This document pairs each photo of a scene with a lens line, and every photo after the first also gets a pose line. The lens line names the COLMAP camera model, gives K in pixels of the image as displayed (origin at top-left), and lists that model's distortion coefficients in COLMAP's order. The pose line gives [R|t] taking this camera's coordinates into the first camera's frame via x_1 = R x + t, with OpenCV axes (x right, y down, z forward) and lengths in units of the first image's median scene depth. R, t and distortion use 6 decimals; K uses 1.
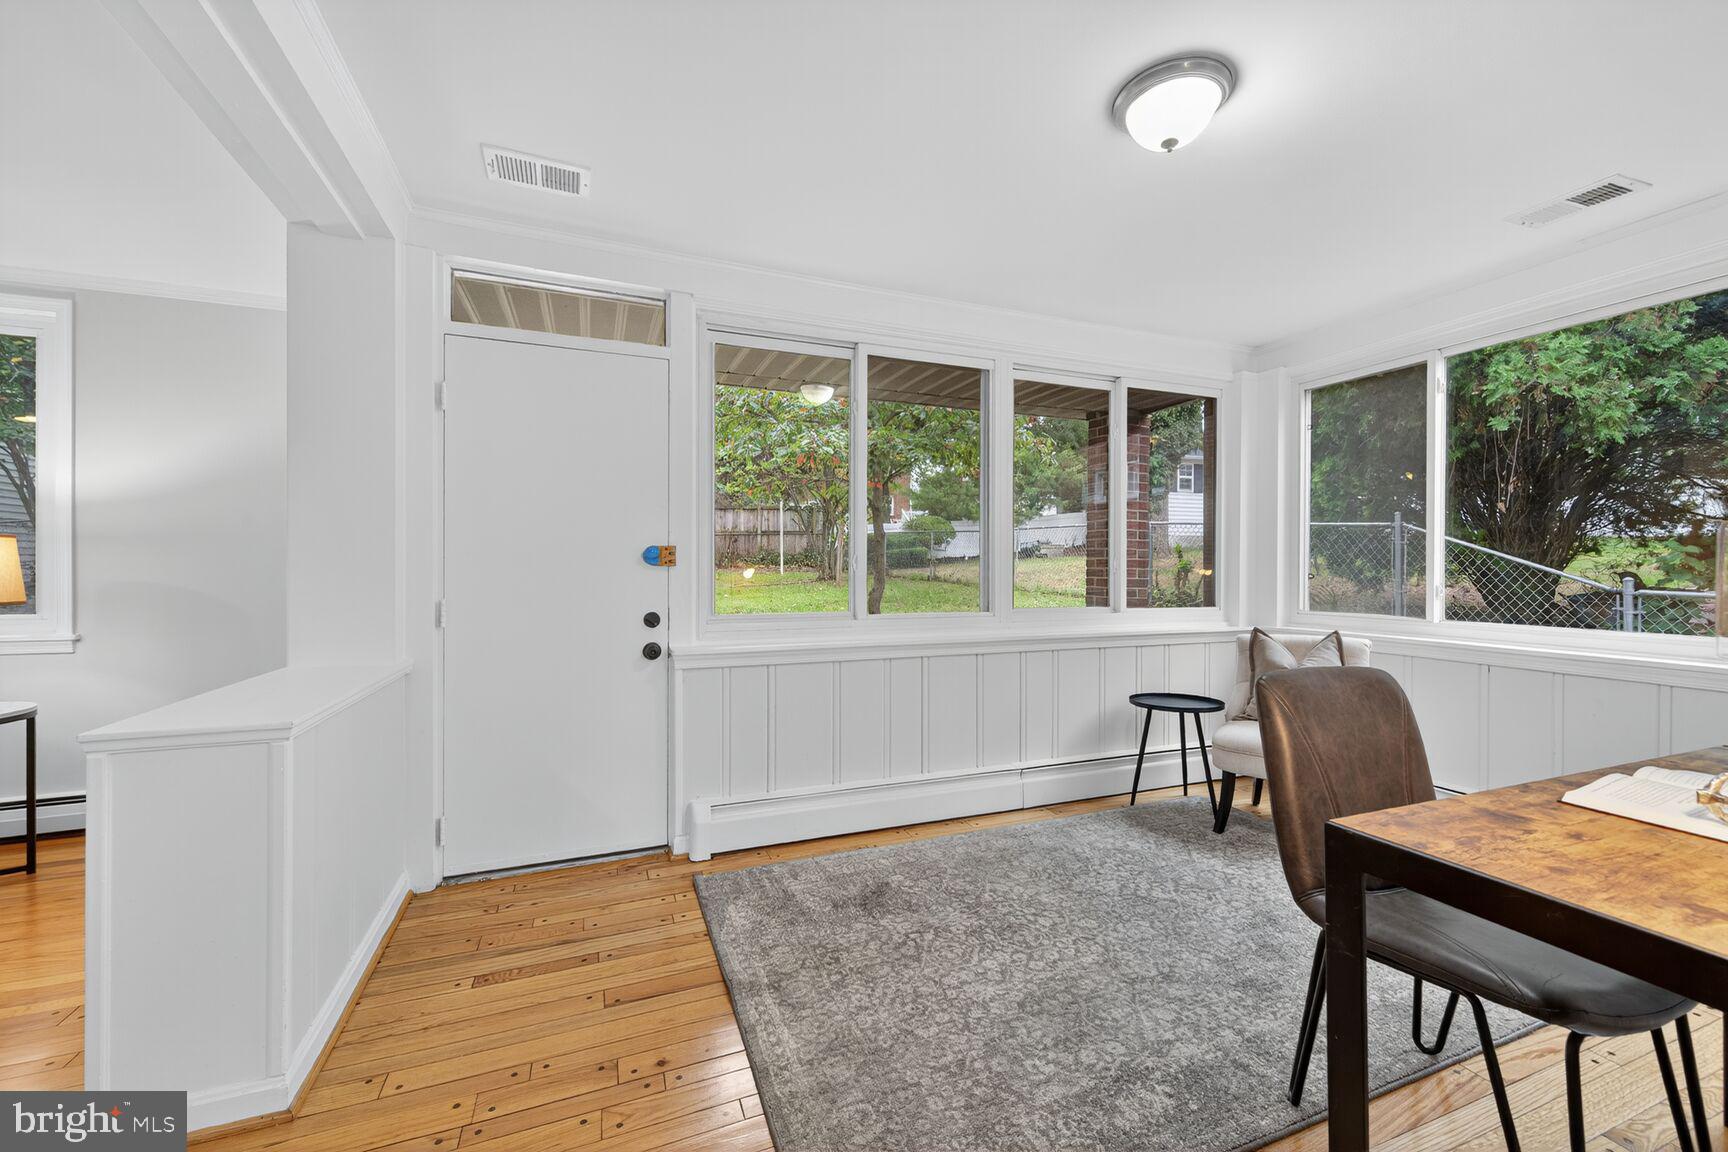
lens RADIAL K [[685.9, 0, 861.3], [0, 685.9, 567.7], [0, 0, 1]] dist [0.002773, -0.002051]
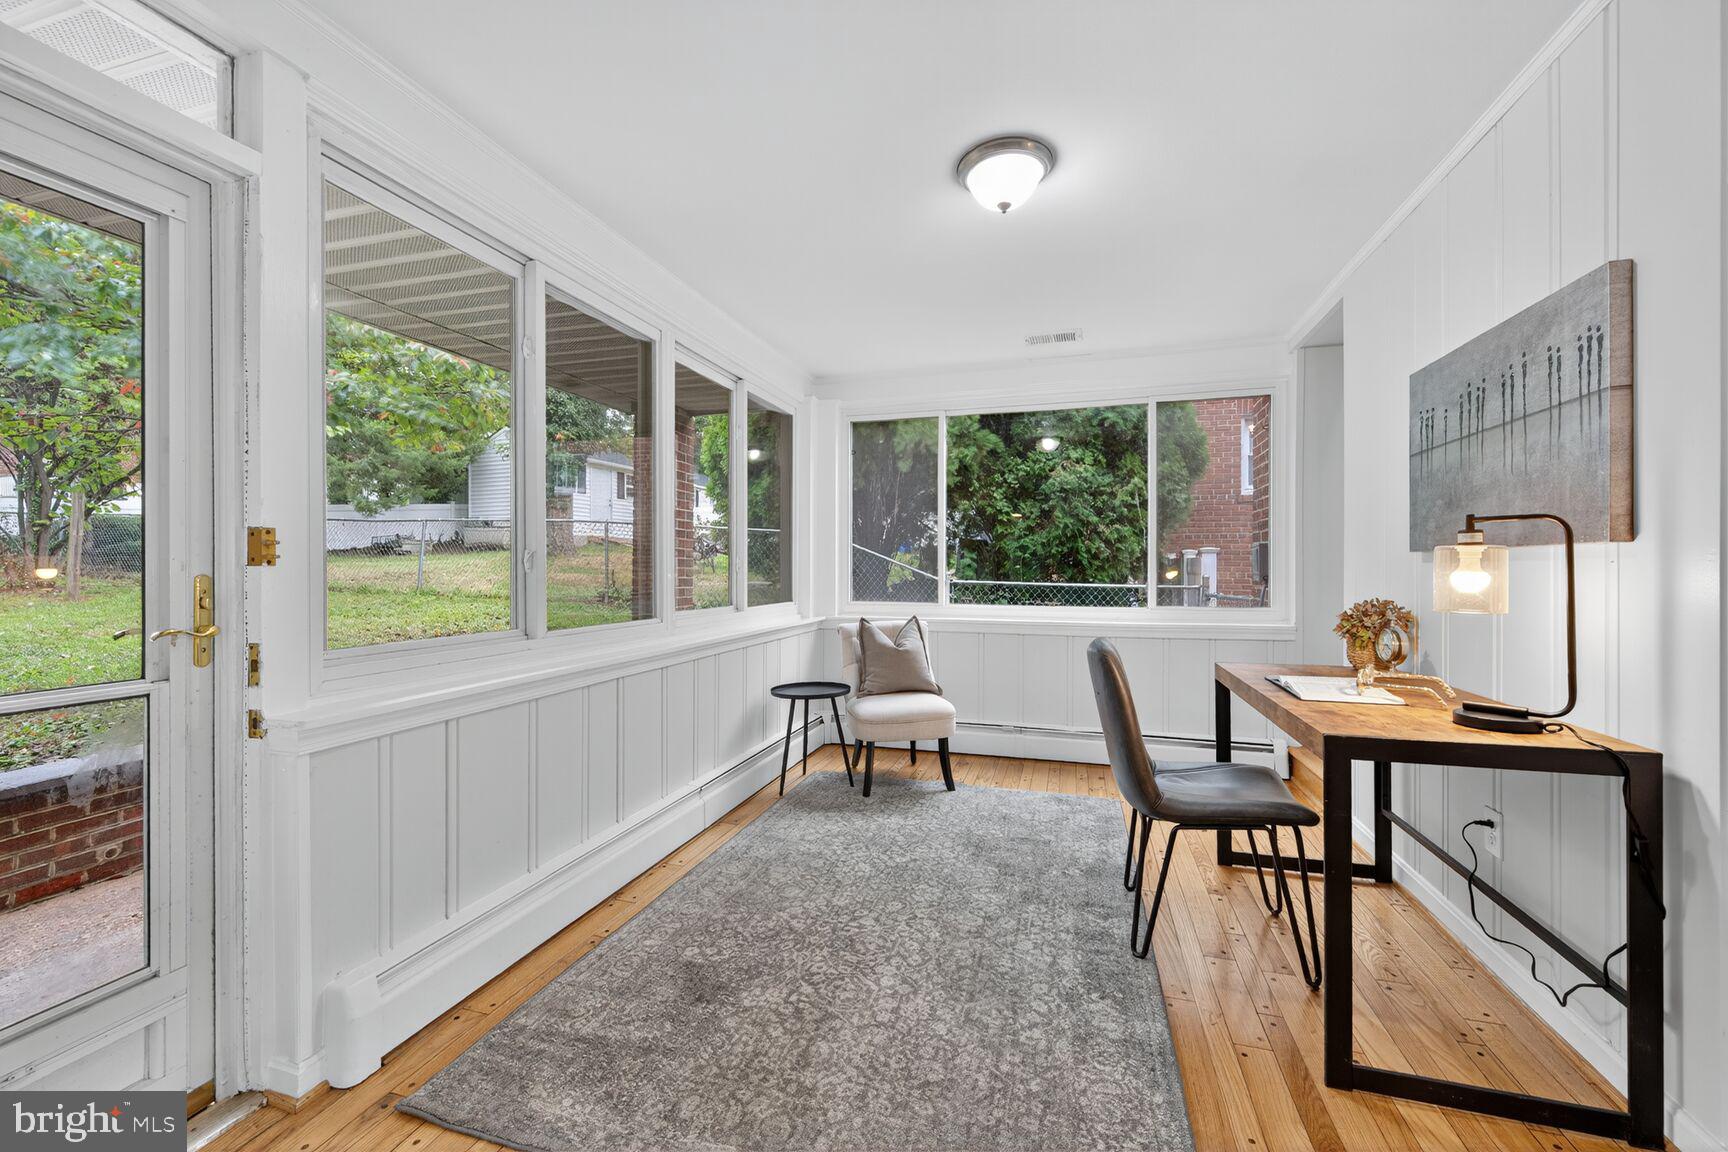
lens RADIAL K [[685.9, 0, 863.6], [0, 685.9, 570.3], [0, 0, 1]] dist [0.002773, -0.002051]
pose [[0.616370, -0.005476, 0.787438, -0.405820], [0.000948, 0.999980, 0.006211, -0.002292], [-0.787456, -0.003082, 0.616363, 0.302709]]
